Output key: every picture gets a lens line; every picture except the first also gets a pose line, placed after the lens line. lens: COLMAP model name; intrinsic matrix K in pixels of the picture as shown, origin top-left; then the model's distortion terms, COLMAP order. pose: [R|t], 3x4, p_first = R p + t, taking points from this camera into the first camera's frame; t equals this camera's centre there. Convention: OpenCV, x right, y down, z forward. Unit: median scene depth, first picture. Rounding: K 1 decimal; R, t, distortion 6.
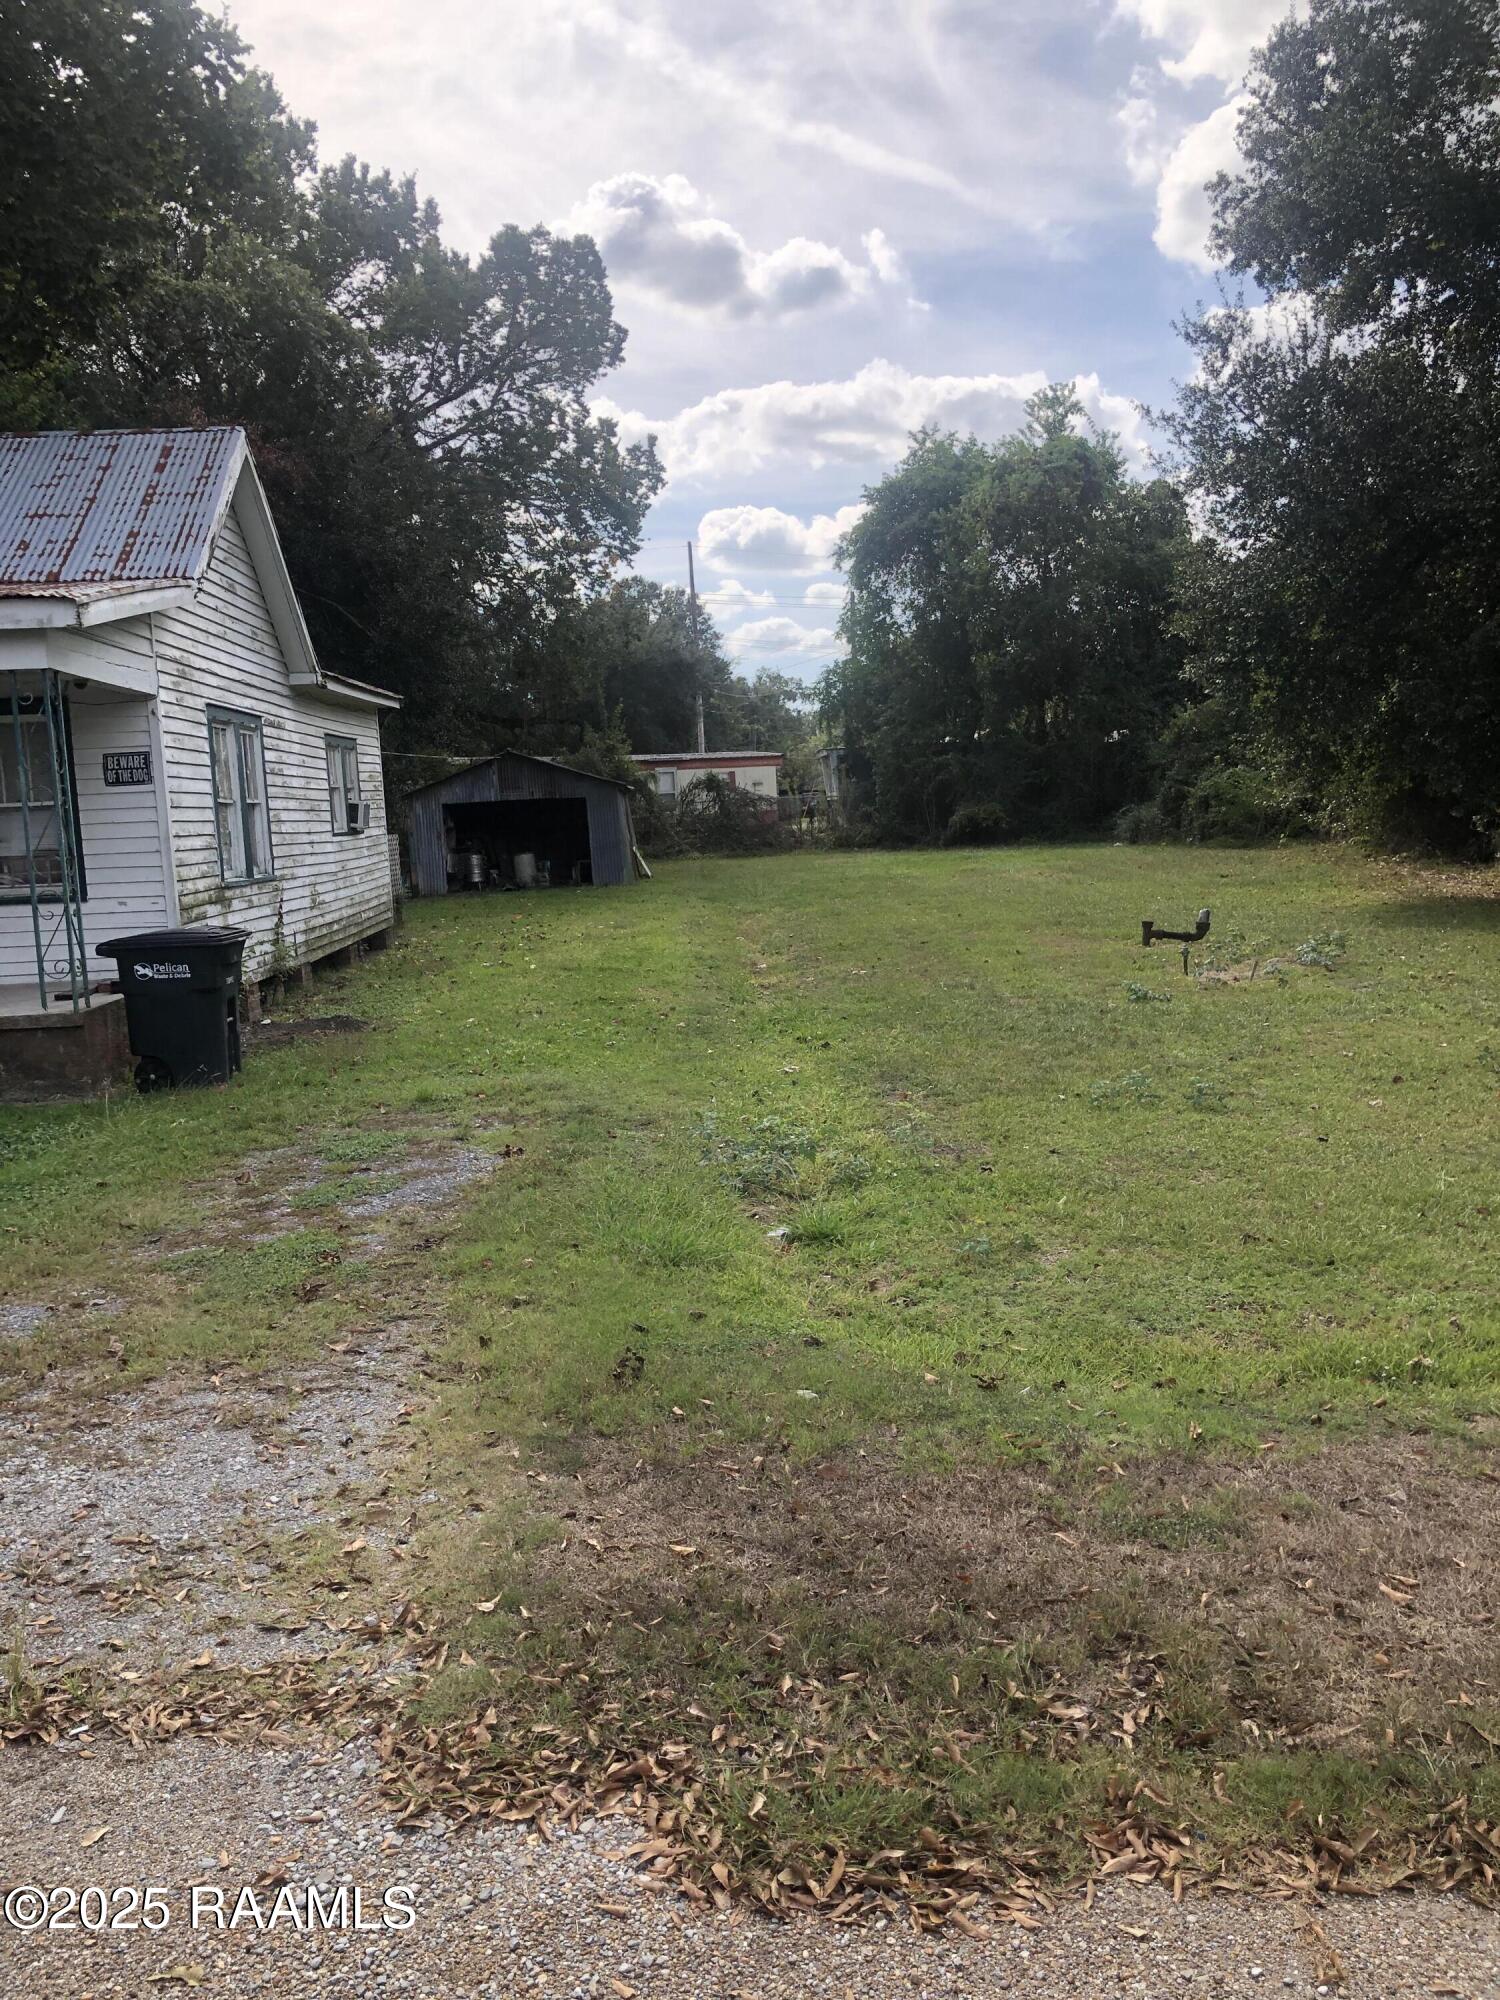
lens RADIAL K [[1639.9, 0, 750.0], [0, 1639.9, 1000.0], [0, 0, 1]] dist [0.079668, -0.177665]
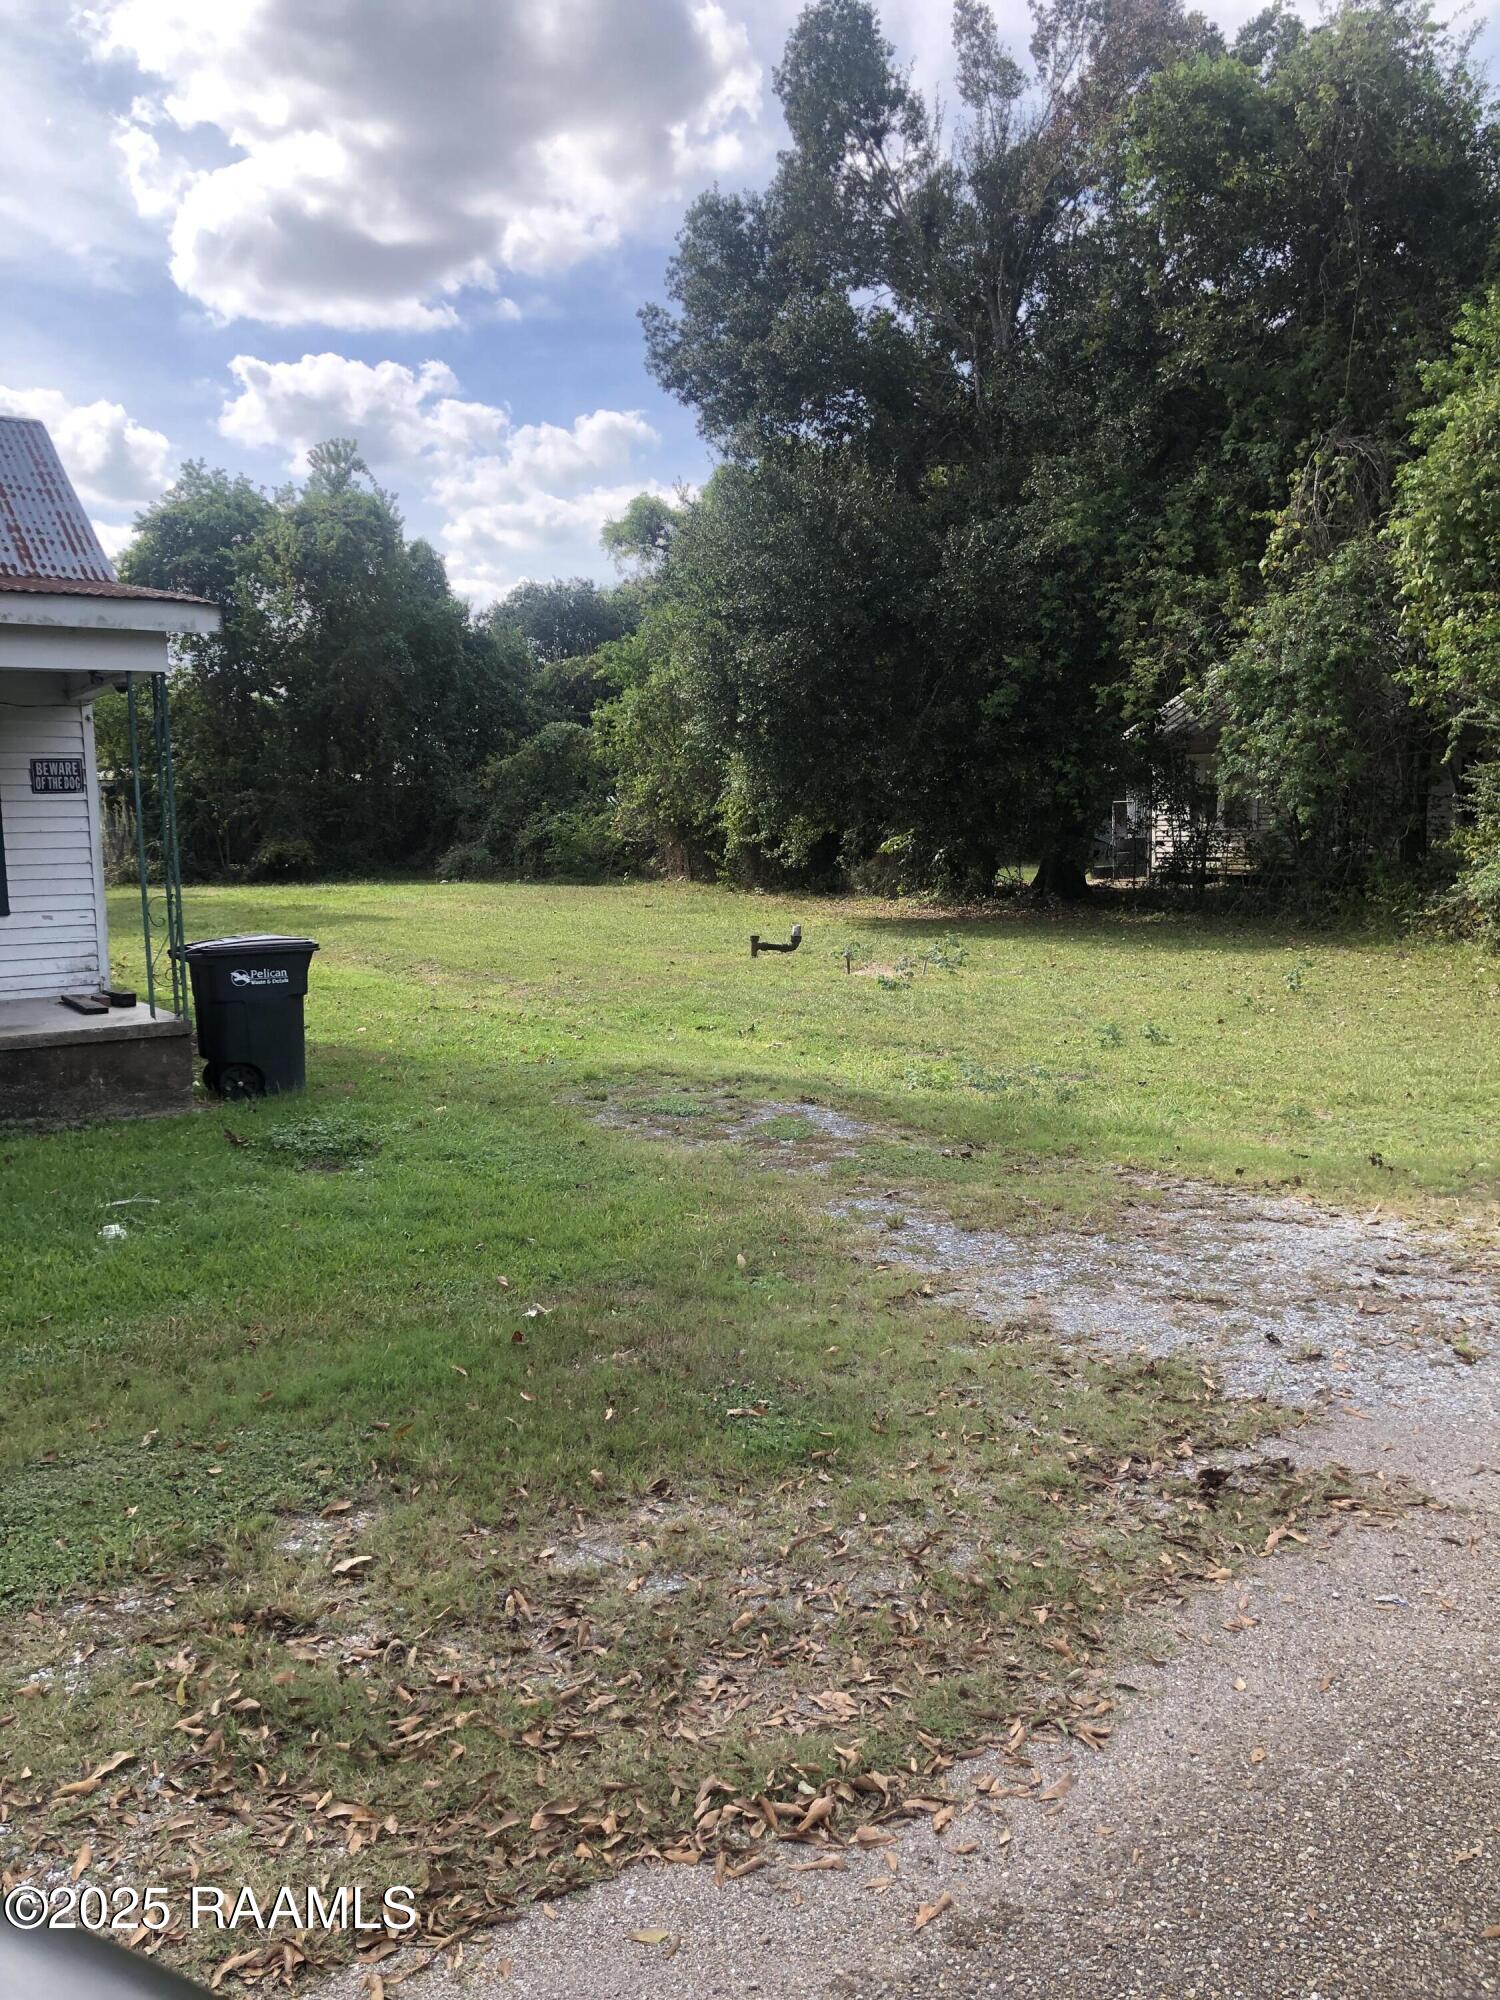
lens RADIAL K [[1639.9, 0, 750.0], [0, 1639.9, 1000.0], [0, 0, 1]] dist [0.079668, -0.177665]
pose [[0.842643, -0.033440, 0.537433, -0.332138], [0.048812, 0.998704, -0.014392, 0.013235], [-0.536255, 0.038360, 0.843184, -0.006857]]
